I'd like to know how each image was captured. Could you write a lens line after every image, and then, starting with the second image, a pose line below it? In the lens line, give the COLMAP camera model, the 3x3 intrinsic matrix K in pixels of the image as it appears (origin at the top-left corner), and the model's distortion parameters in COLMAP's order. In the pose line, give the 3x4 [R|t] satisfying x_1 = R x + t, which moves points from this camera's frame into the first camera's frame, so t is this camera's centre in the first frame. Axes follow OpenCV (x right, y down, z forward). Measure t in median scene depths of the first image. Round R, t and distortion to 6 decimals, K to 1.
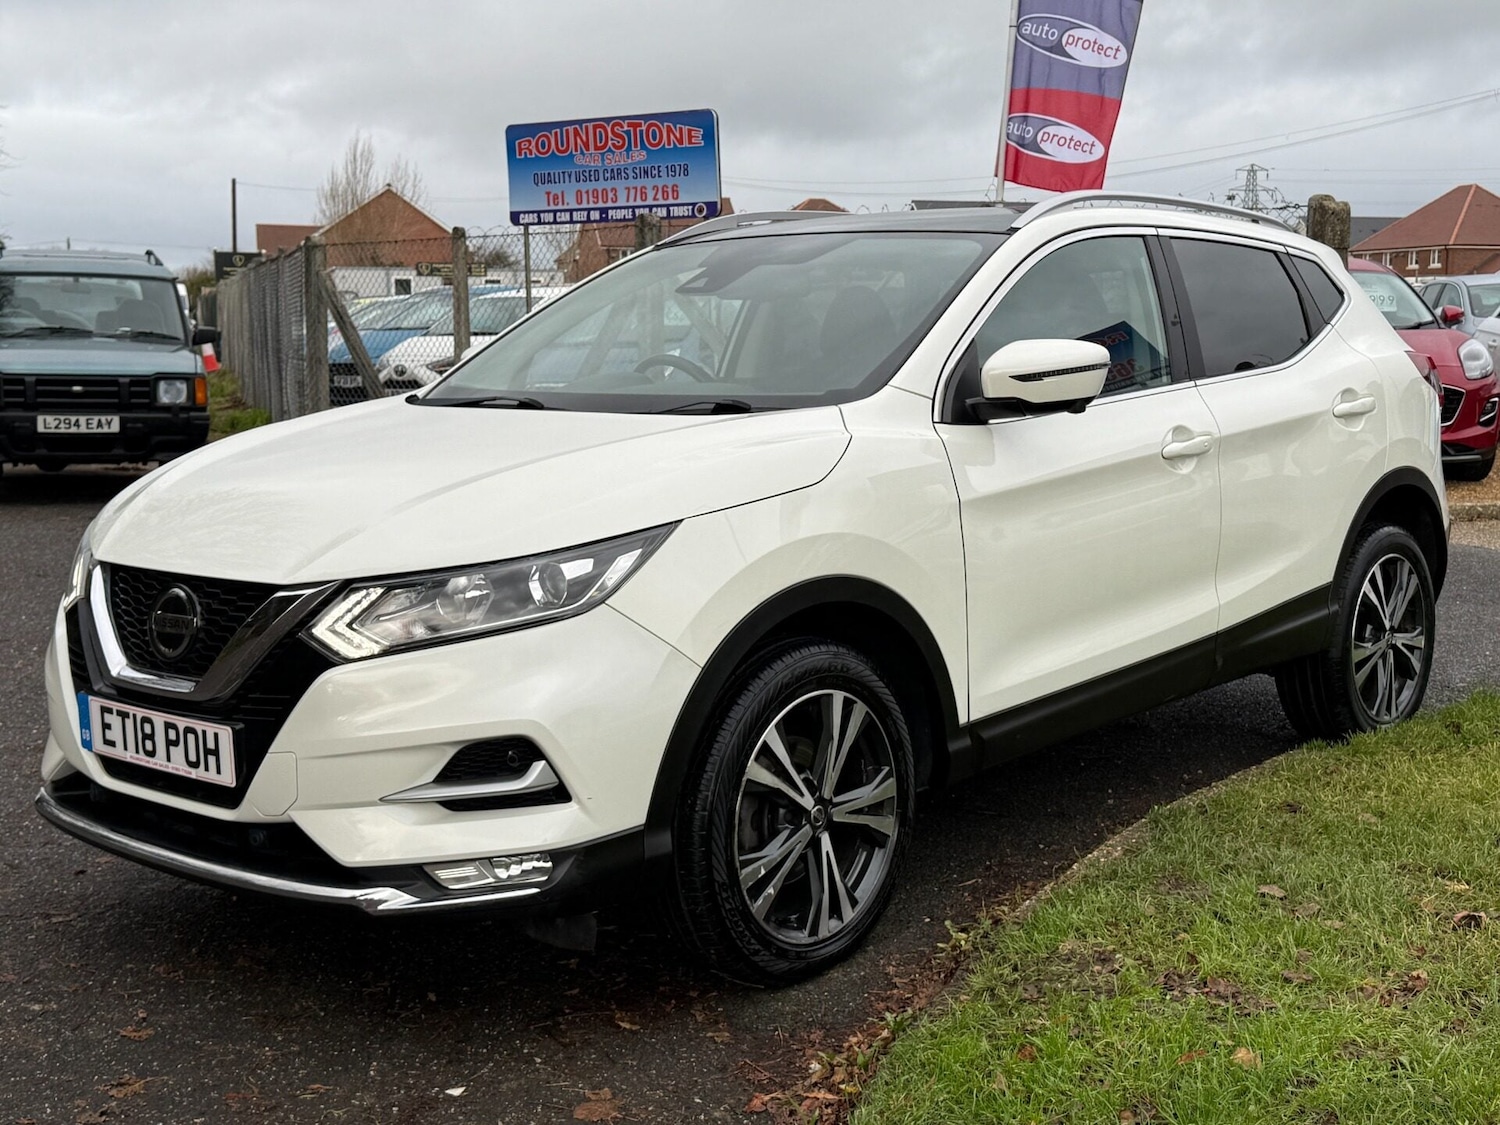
lens RADIAL K [[1903.5, 0, 750.0], [0, 1903.5, 562.5], [0, 0, 1]] dist [0.193822, -0.410062]
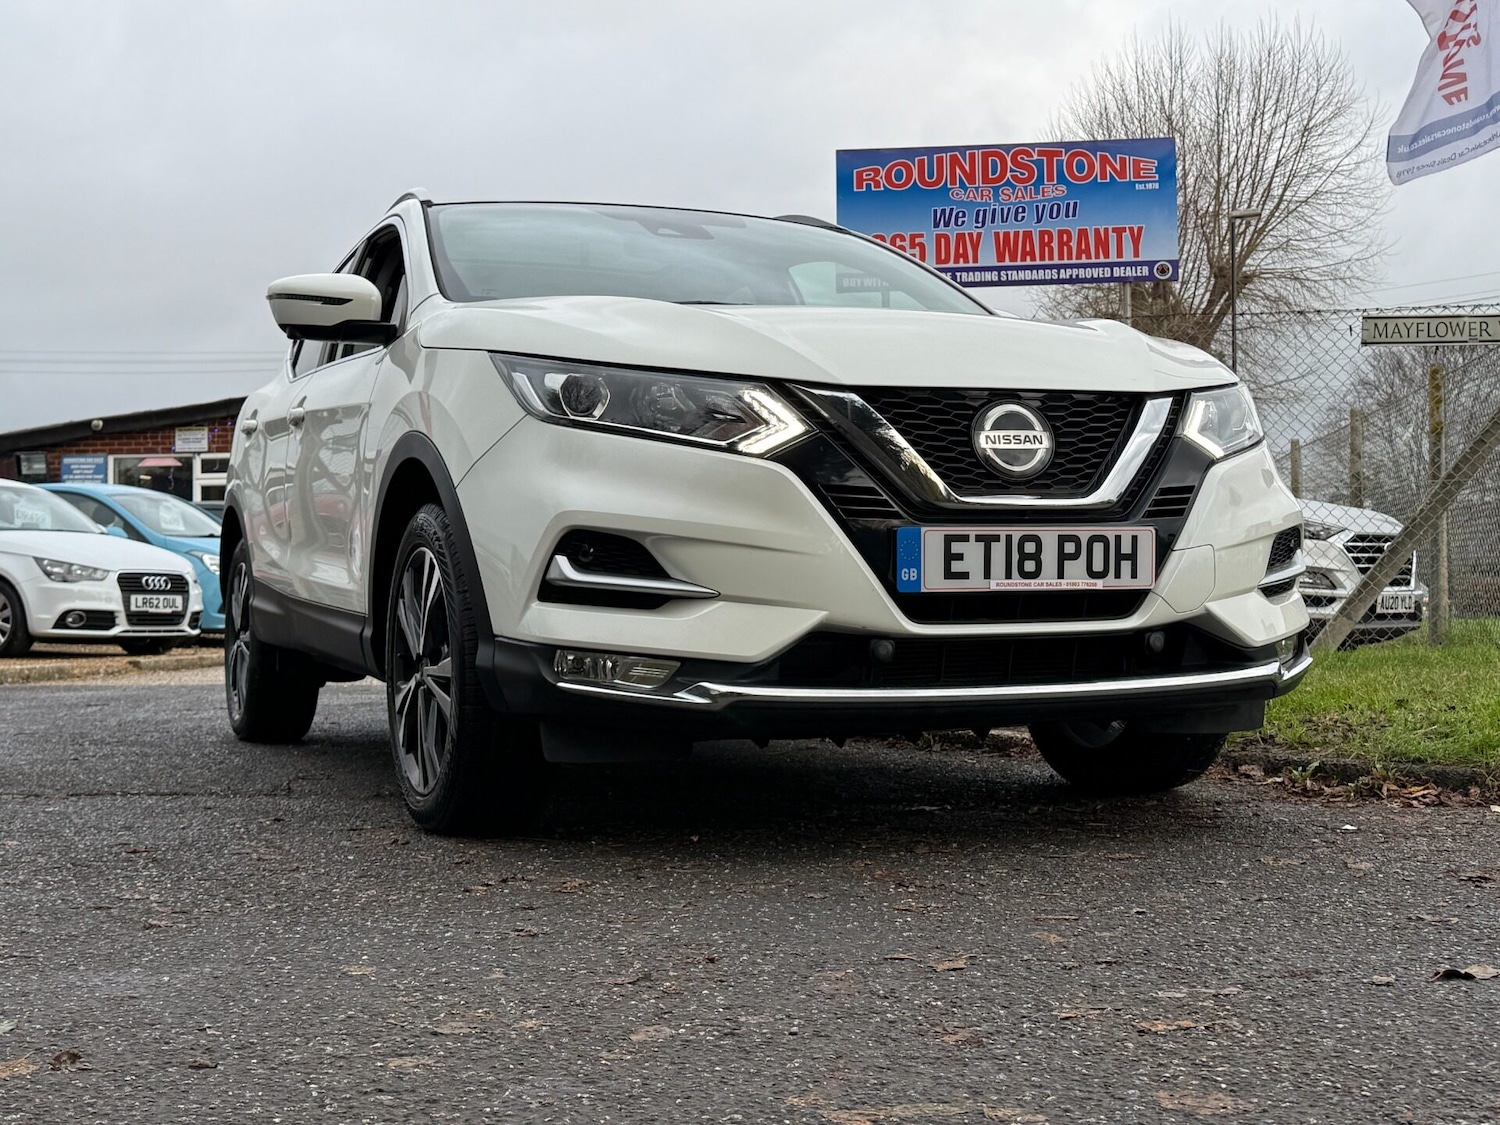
lens RADIAL K [[1903.5, 0, 750.0], [0, 1903.5, 562.5], [0, 0, 1]] dist [0.193822, -0.410062]
pose [[0.432012, 0.020422, 0.901637, -1.143953], [0.125992, 0.988573, -0.082759, 0.144822], [-0.893024, 0.149352, 0.424502, 0.693168]]
